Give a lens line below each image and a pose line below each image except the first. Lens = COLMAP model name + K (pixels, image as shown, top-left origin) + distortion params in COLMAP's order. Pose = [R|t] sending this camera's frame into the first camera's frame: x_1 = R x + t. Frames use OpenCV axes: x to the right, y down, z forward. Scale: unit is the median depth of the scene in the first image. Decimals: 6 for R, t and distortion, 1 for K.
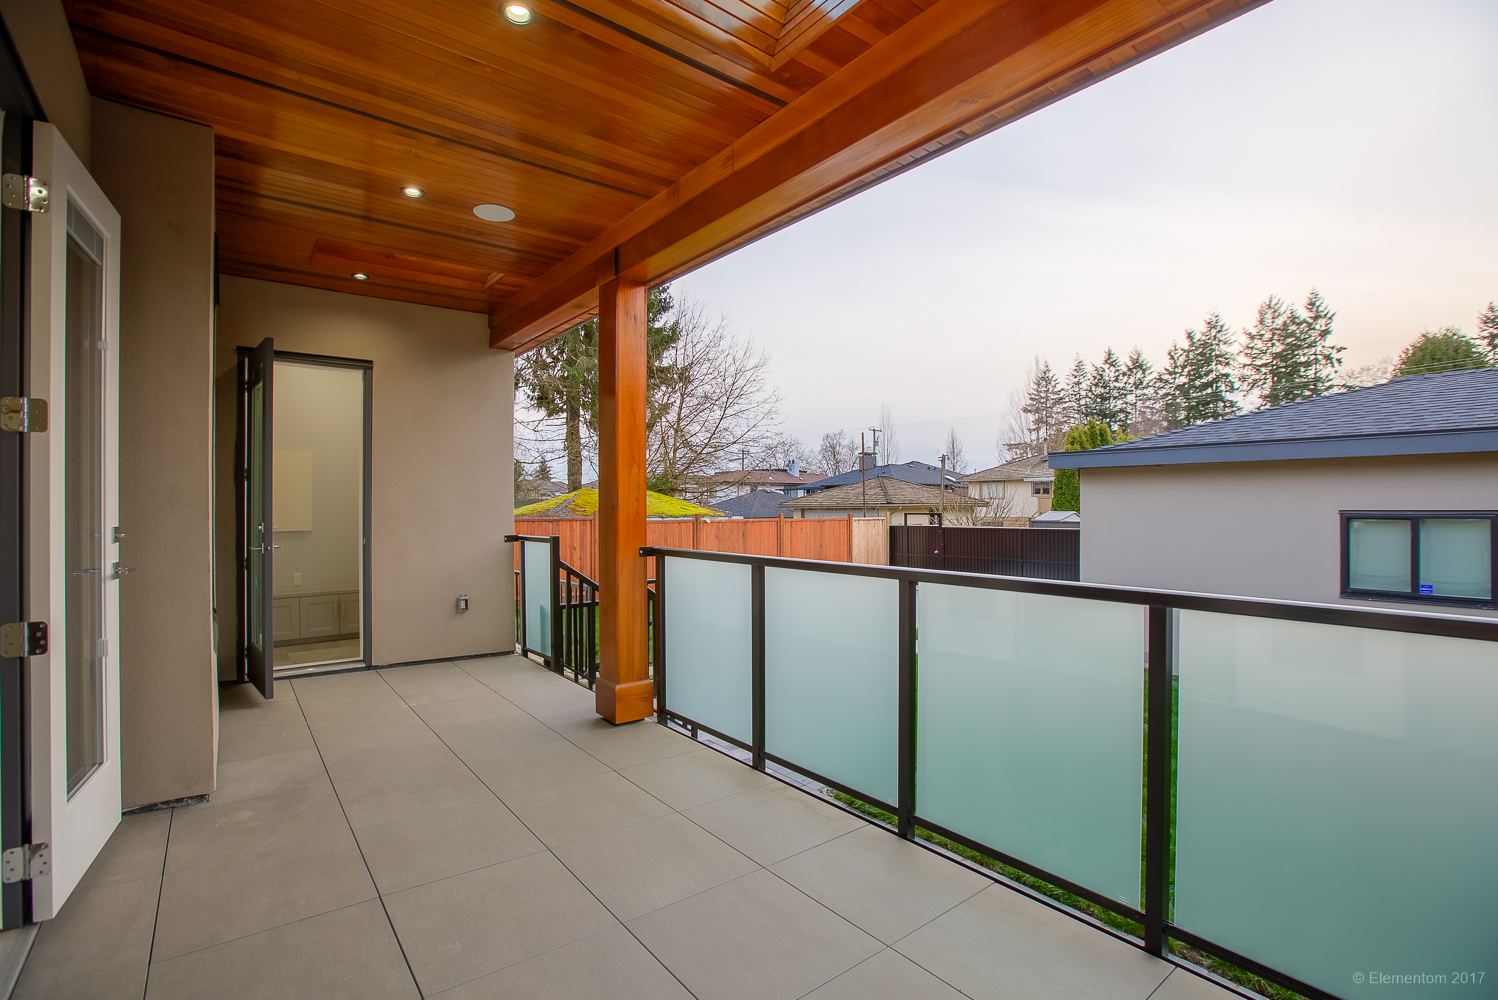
lens RADIAL K [[674.8, 0, 749.0], [0, 674.8, 504.4], [0, 0, 1]] dist [-0.042690, 0.010921]
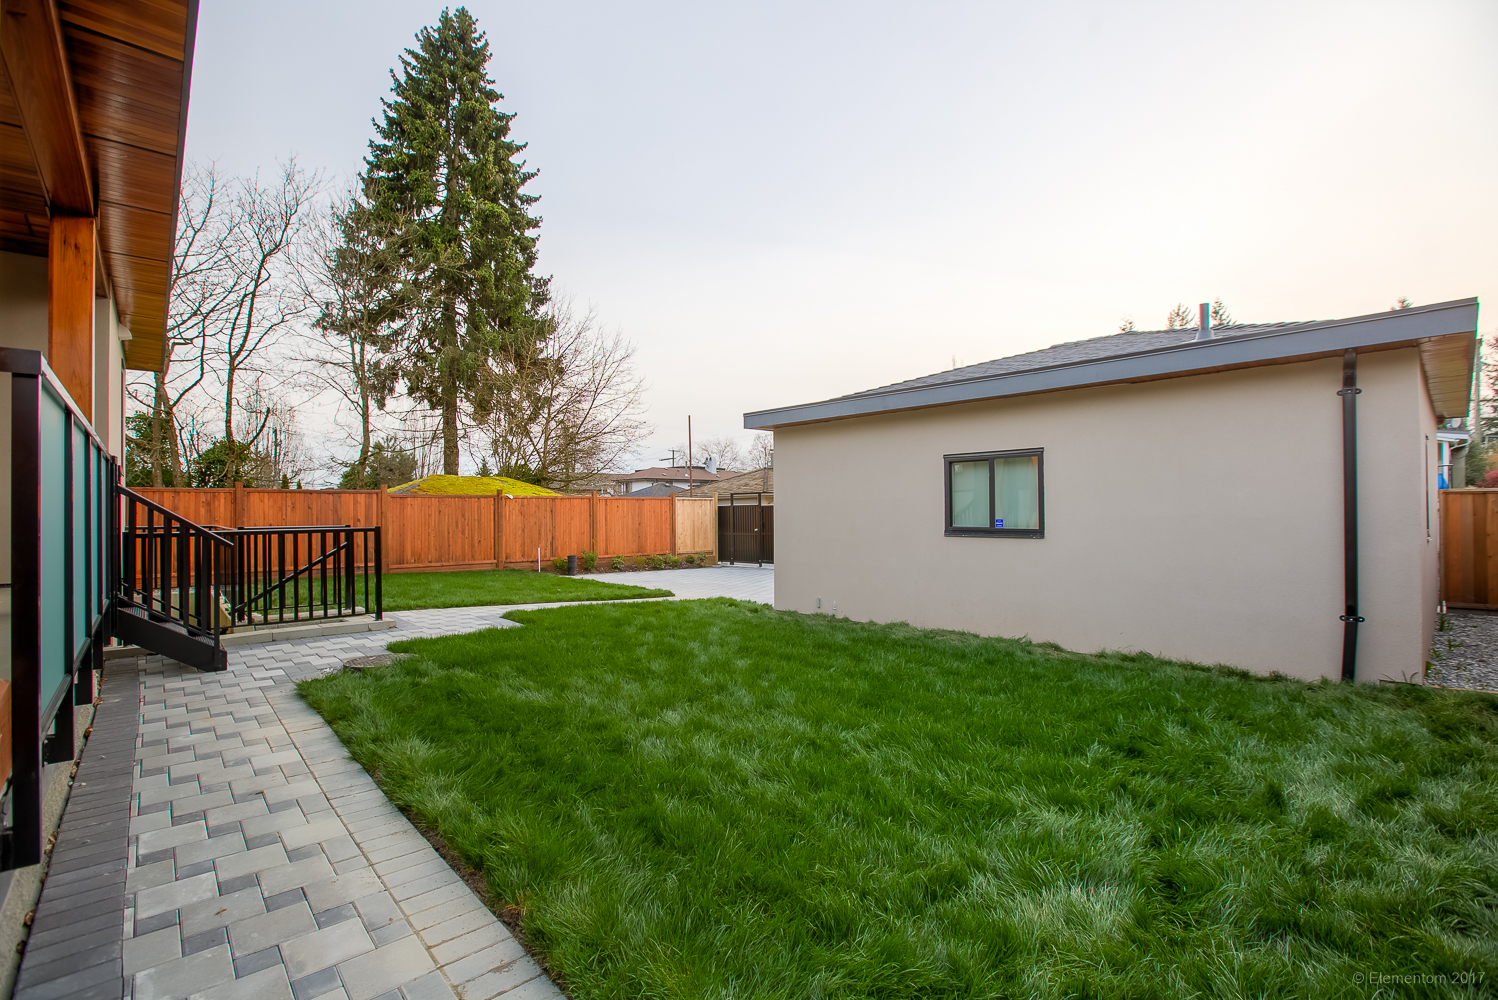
lens RADIAL K [[670.8, 0, 746.6], [0, 670.8, 506.0], [0, 0, 1]] dist [-0.049875, 0.014386]
pose [[0.998011, -0.005750, 0.062772, 0.027210], [0.005958, 0.999977, -0.003125, 0.005102], [-0.062752, 0.003492, 0.998023, -0.004237]]
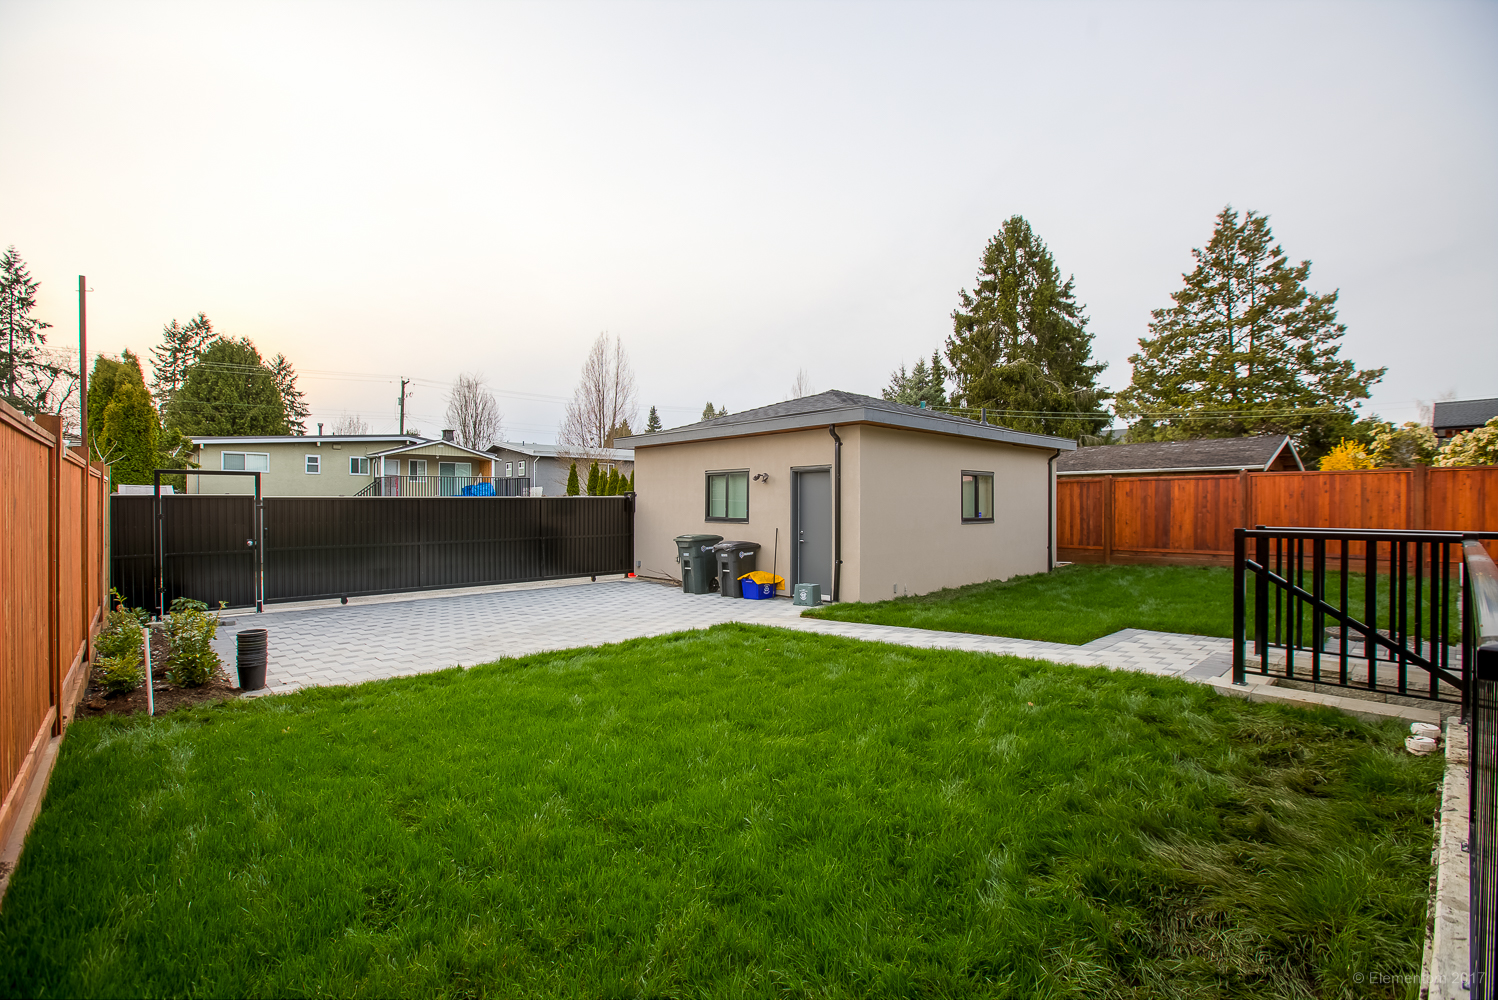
lens RADIAL K [[670.8, 0, 746.6], [0, 670.8, 506.0], [0, 0, 1]] dist [-0.049875, 0.014386]
pose [[-0.064792, -0.000512, 0.997899, -0.038414], [-0.005251, 0.999986, 0.000172, 0.005282], [-0.997885, -0.005229, -0.064794, 0.086428]]
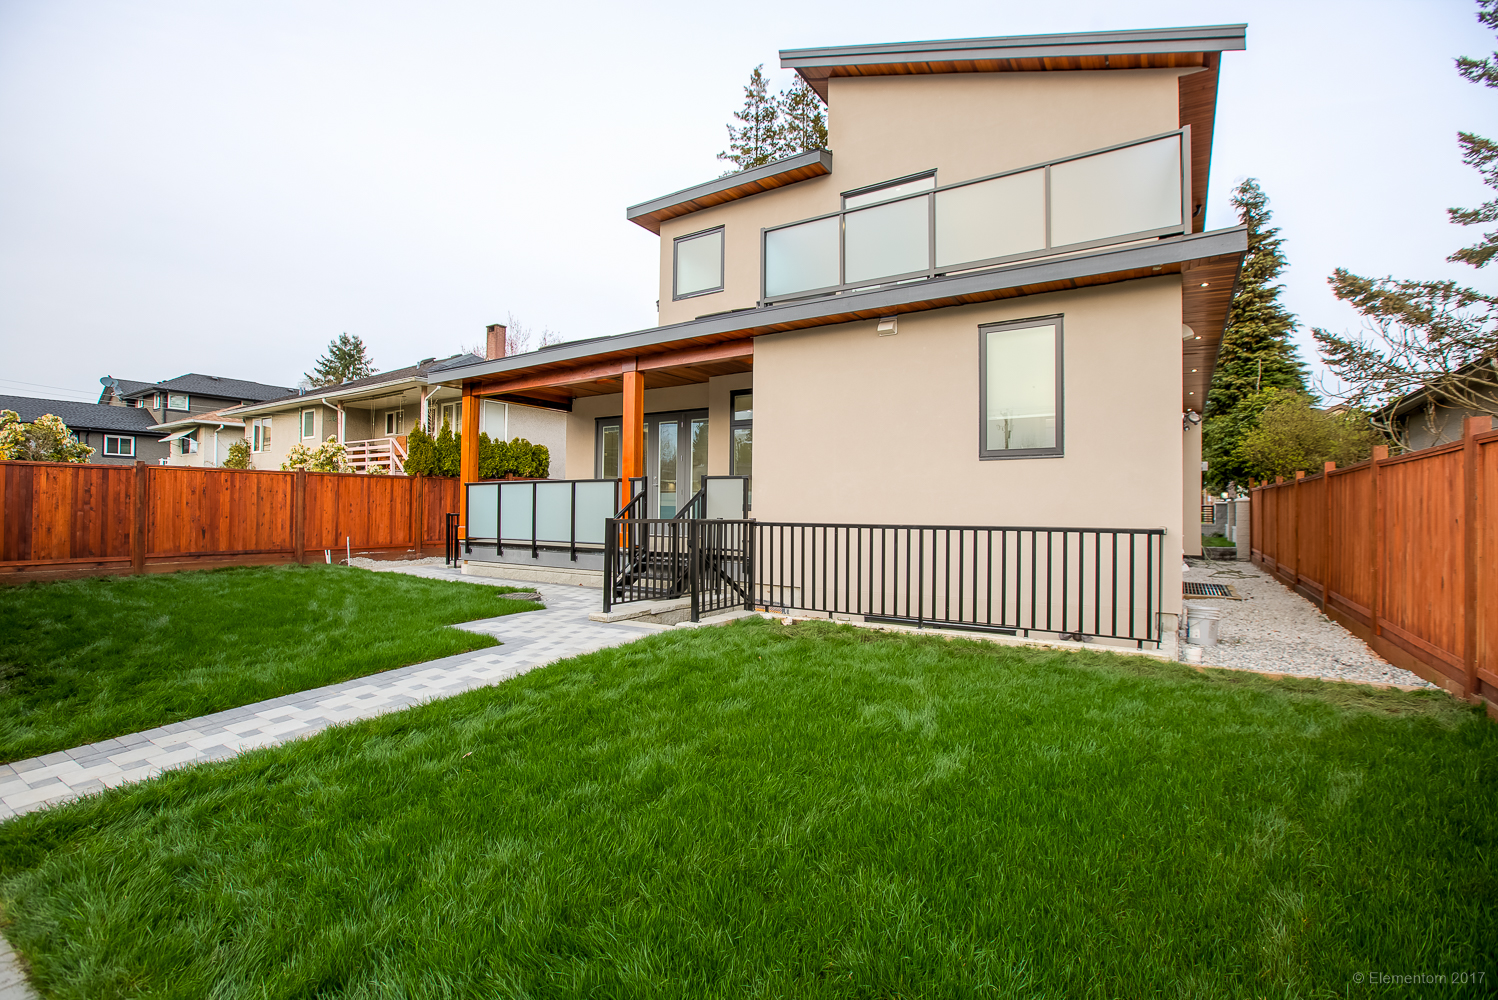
lens RADIAL K [[682.9, 0, 736.0], [0, 682.9, 502.1], [0, 0, 1]] dist [-0.042358, 0.016176]
pose [[-0.950655, -0.005836, -0.310195, 0.006704], [-0.000760, 0.999864, -0.016481, 0.006188], [0.310249, -0.015432, -0.950530, 0.110775]]
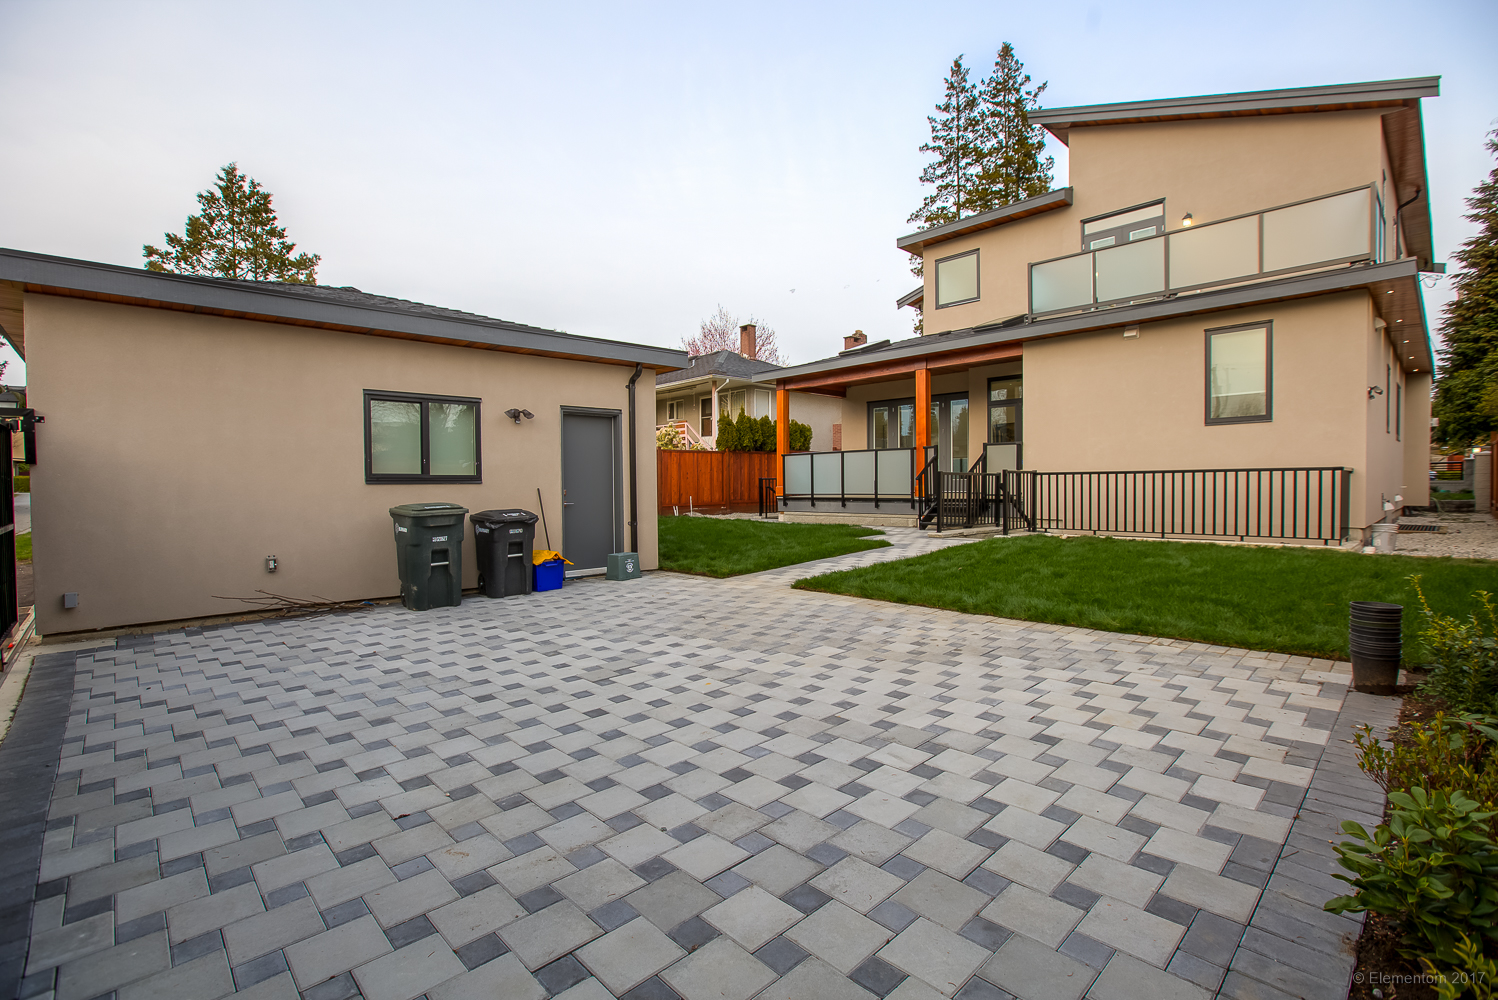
lens RADIAL K [[683.9, 0, 749.0], [0, 683.9, 500.0], [0, 0, 1]] dist [-0.037256, 0.015436]
pose [[-0.996140, 0.016917, -0.086132, 0.031653], [0.015565, 0.999745, 0.016348, 0.008494], [0.086387, 0.014944, -0.996150, 0.139390]]
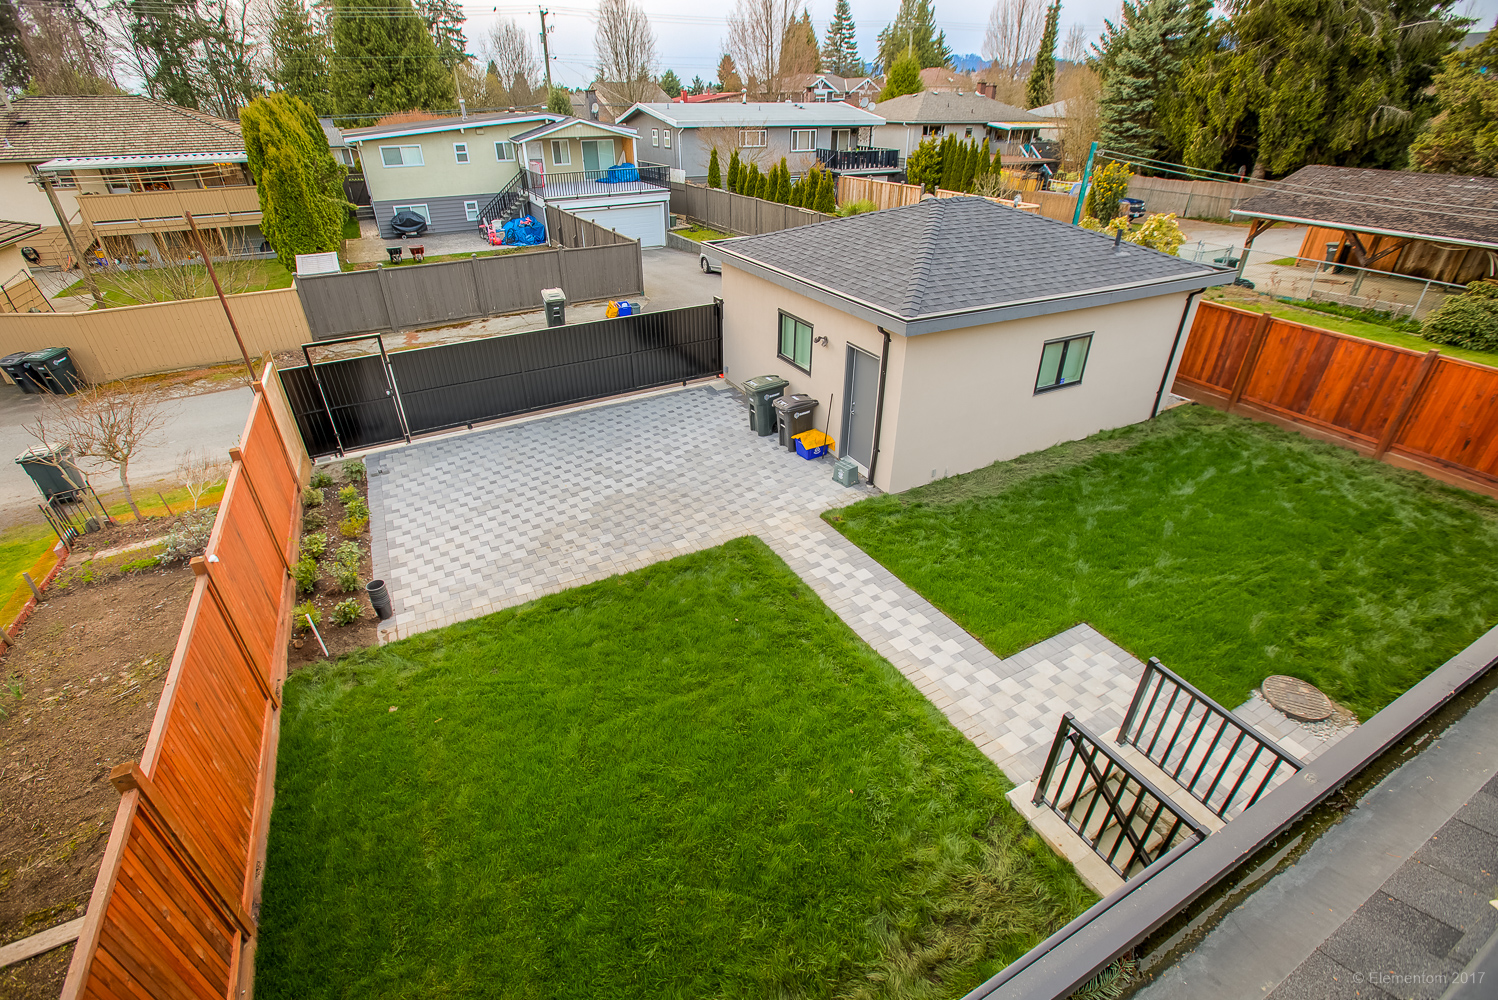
lens RADIAL K [[674.8, 0, 749.0], [0, 674.8, 504.4], [0, 0, 1]] dist [-0.042690, 0.010921]
pose [[0.195840, -0.502766, 0.841946, -0.036531], [0.001494, 0.858723, 0.512438, -0.023824], [-0.980635, -0.099098, 0.168924, 0.071731]]
